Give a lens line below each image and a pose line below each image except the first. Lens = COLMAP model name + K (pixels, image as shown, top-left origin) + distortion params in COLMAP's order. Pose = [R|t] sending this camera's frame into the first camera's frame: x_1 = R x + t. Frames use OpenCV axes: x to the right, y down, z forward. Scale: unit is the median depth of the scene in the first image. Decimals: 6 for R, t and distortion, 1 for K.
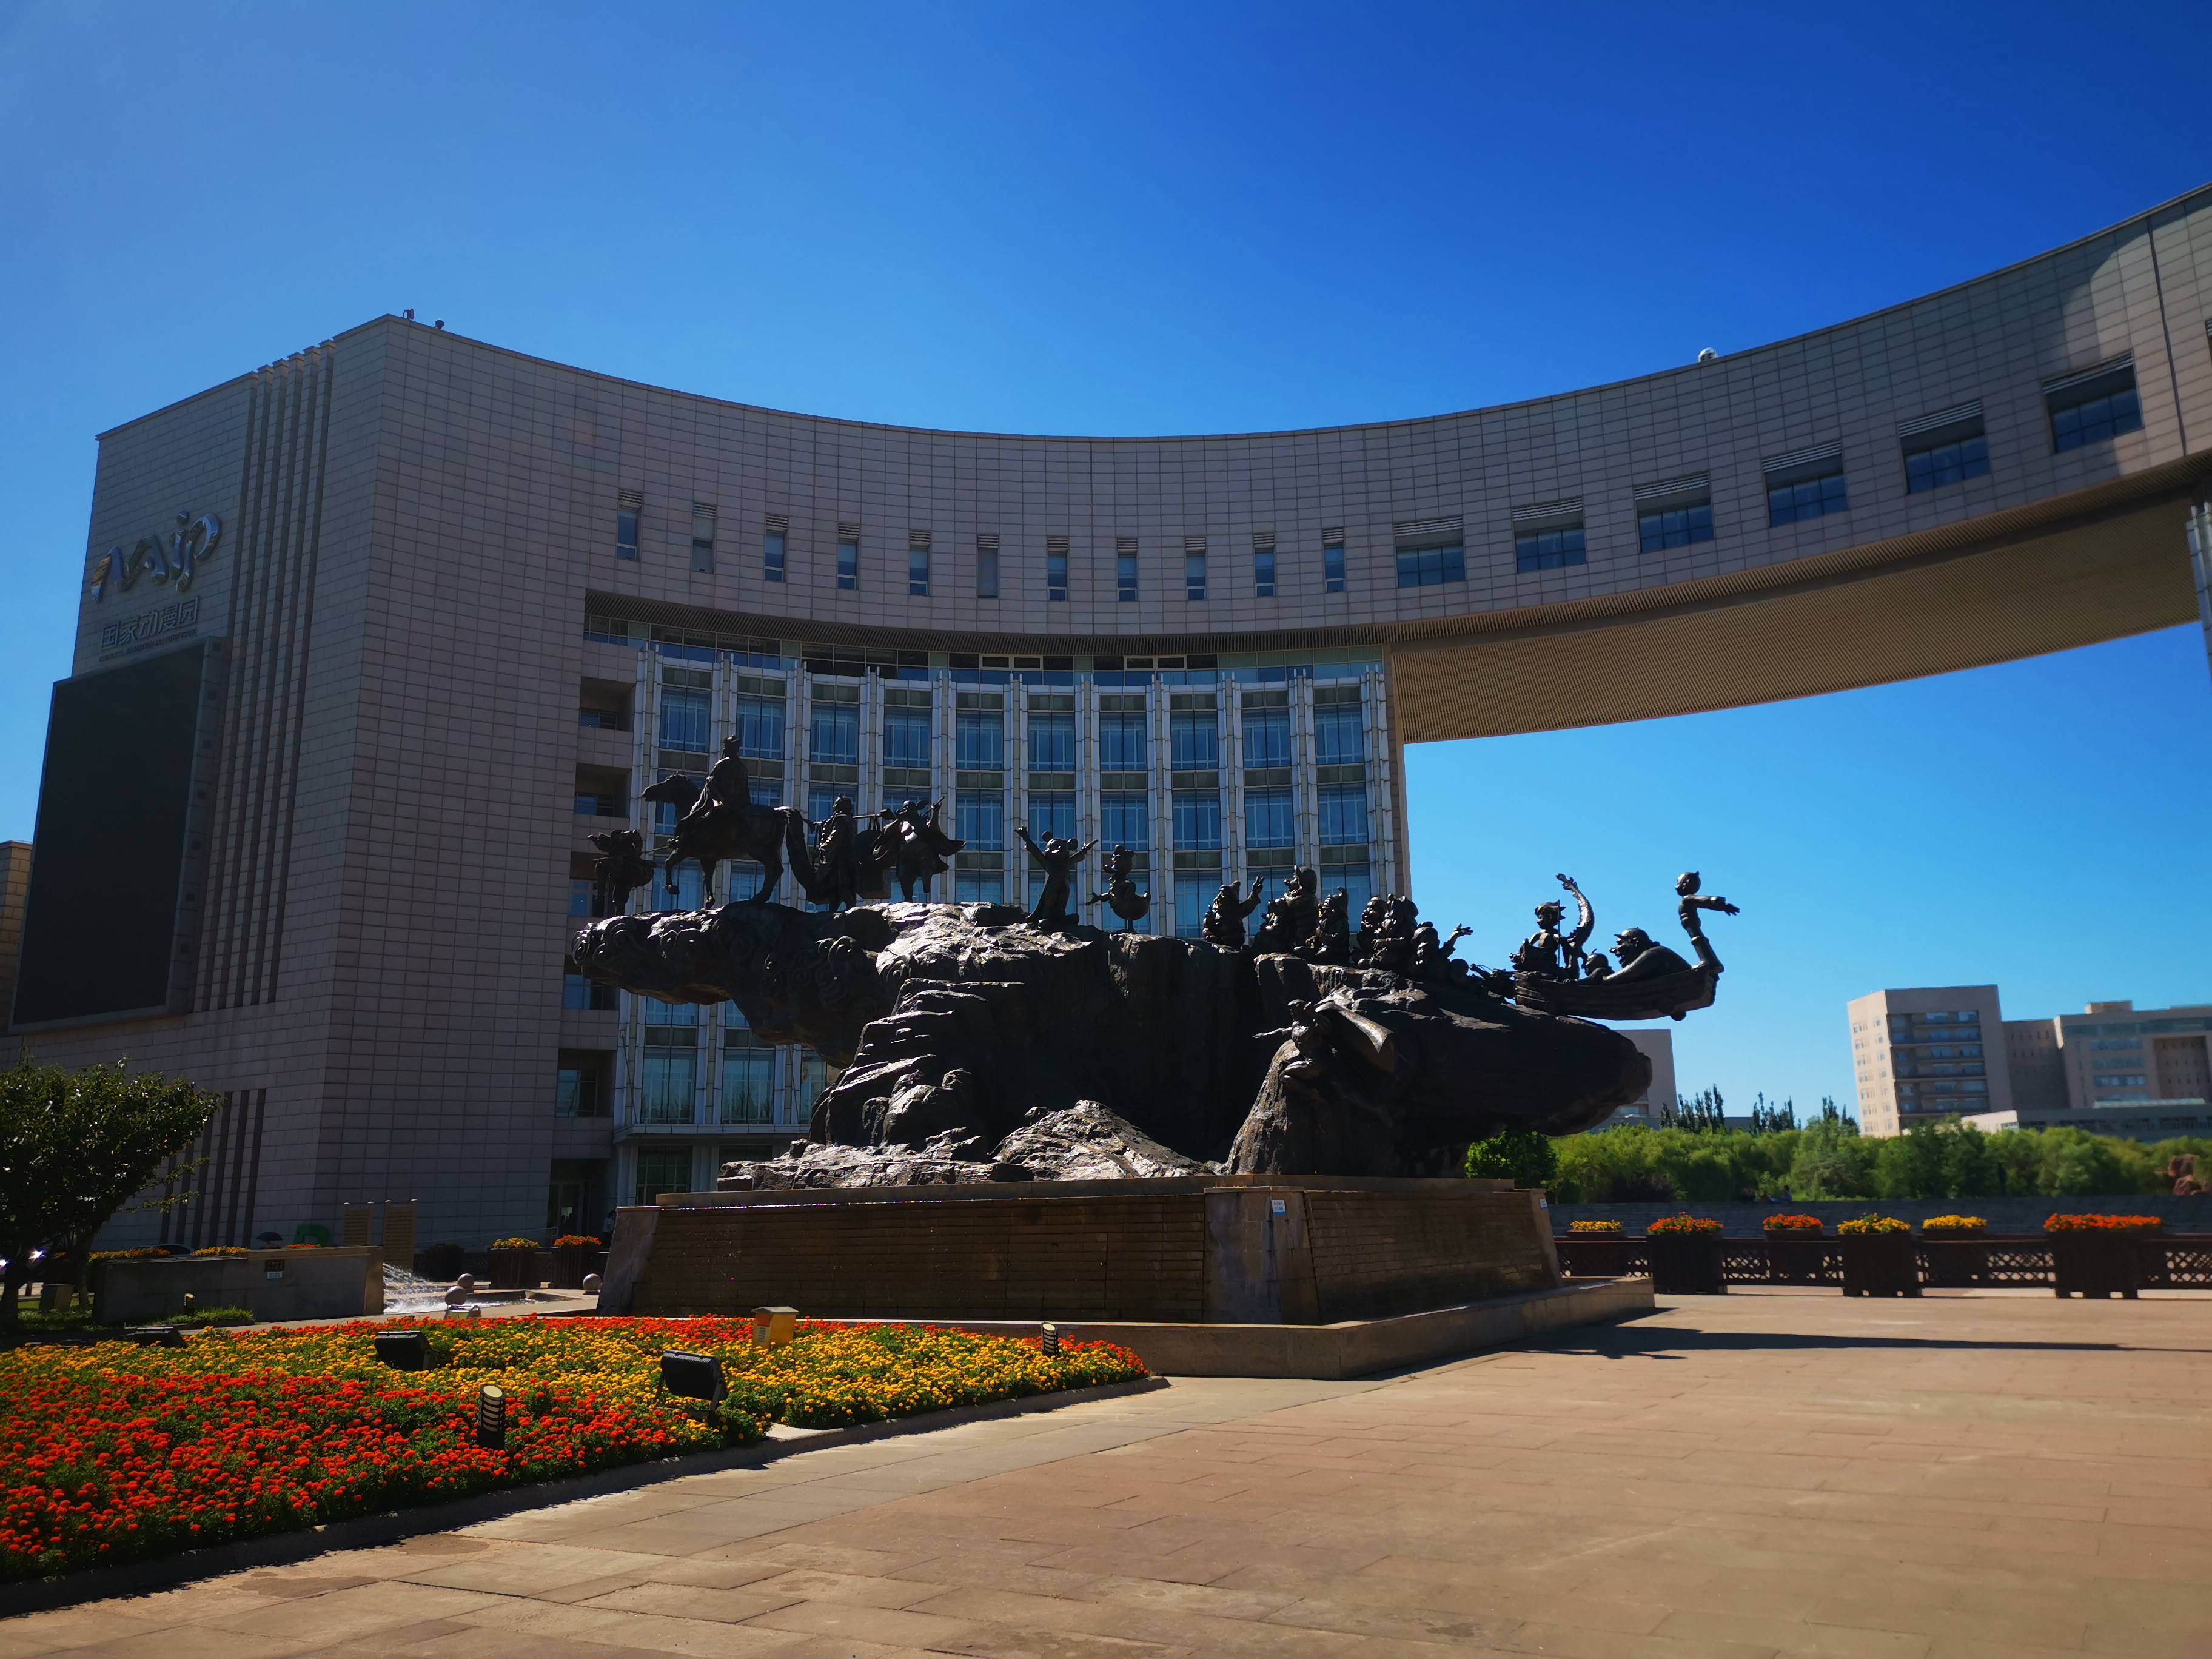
lens RADIAL K [[1710.7, 0, 1108.1], [0, 1710.7, 819.7], [0, 0, 1]] dist [0.051888, -0.019027]
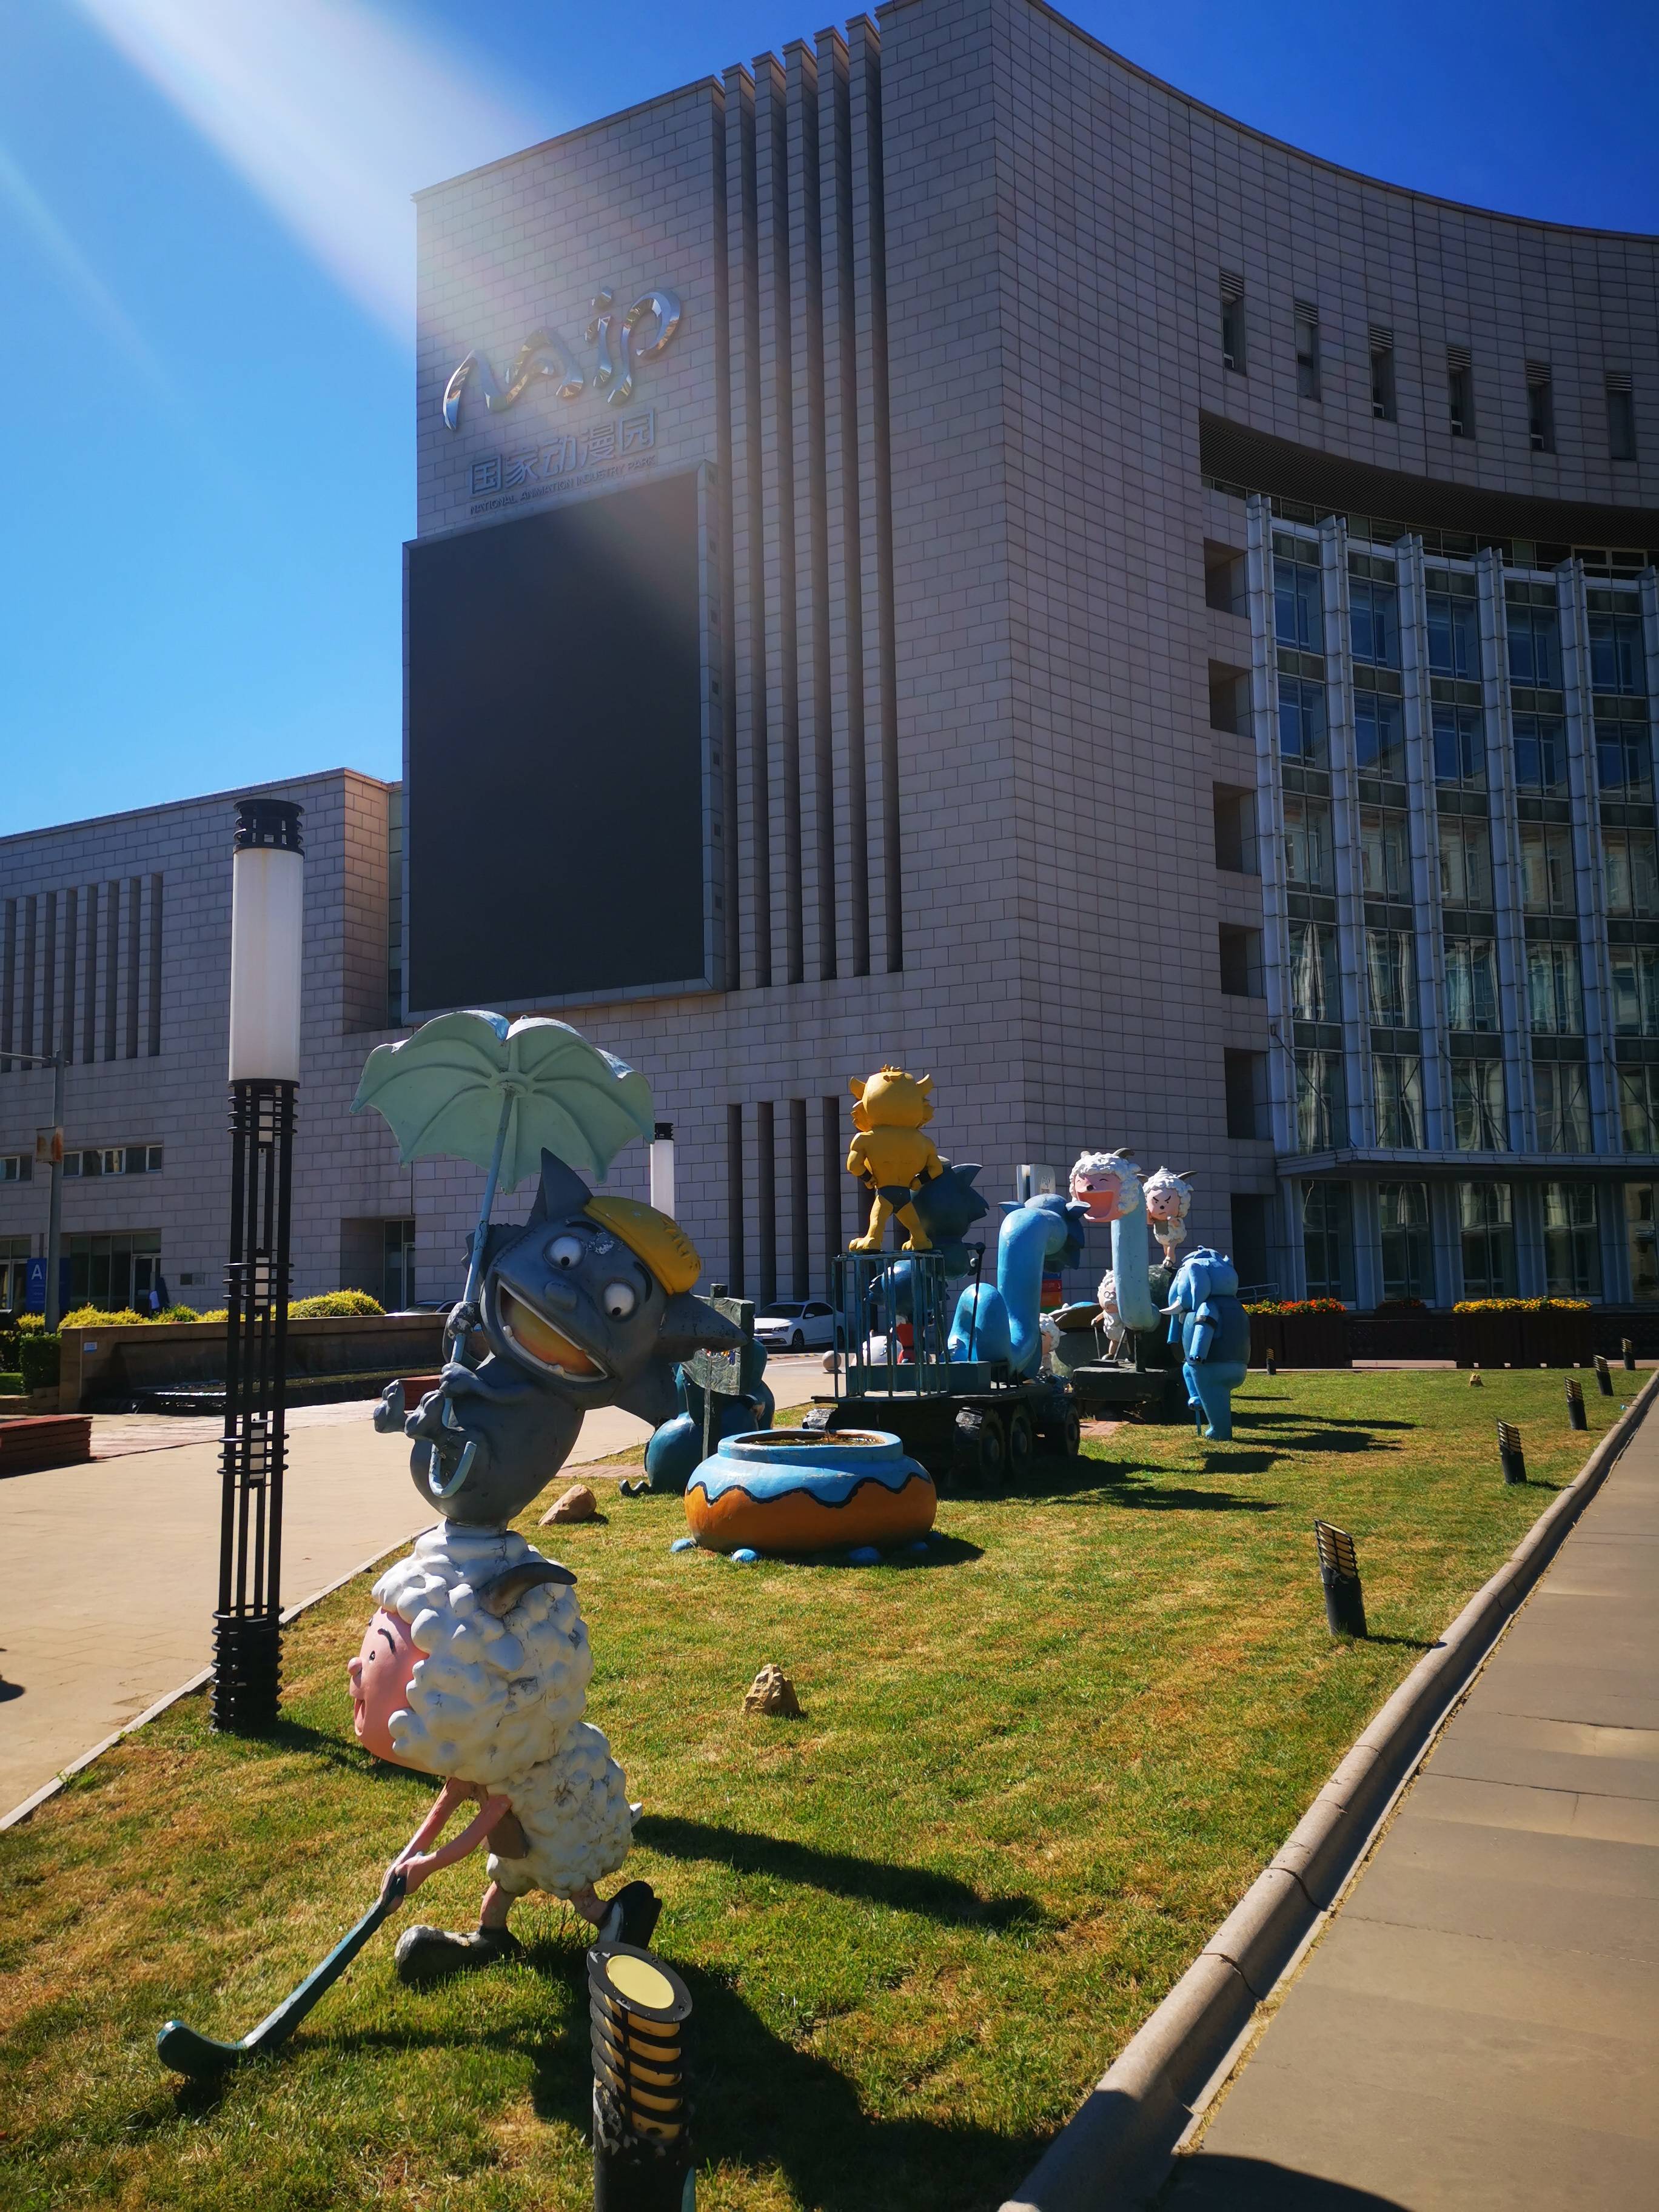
lens RADIAL K [[1710.7, 0, 835.1], [0, 1710.7, 1108.2], [0, 0, 1]] dist [0.051888, -0.019027]
pose [[0.998272, 0.005187, 0.058541, -0.482720], [-0.011814, 0.993476, 0.113426, 0.072054], [-0.057571, -0.113922, 0.991820, 0.261481]]
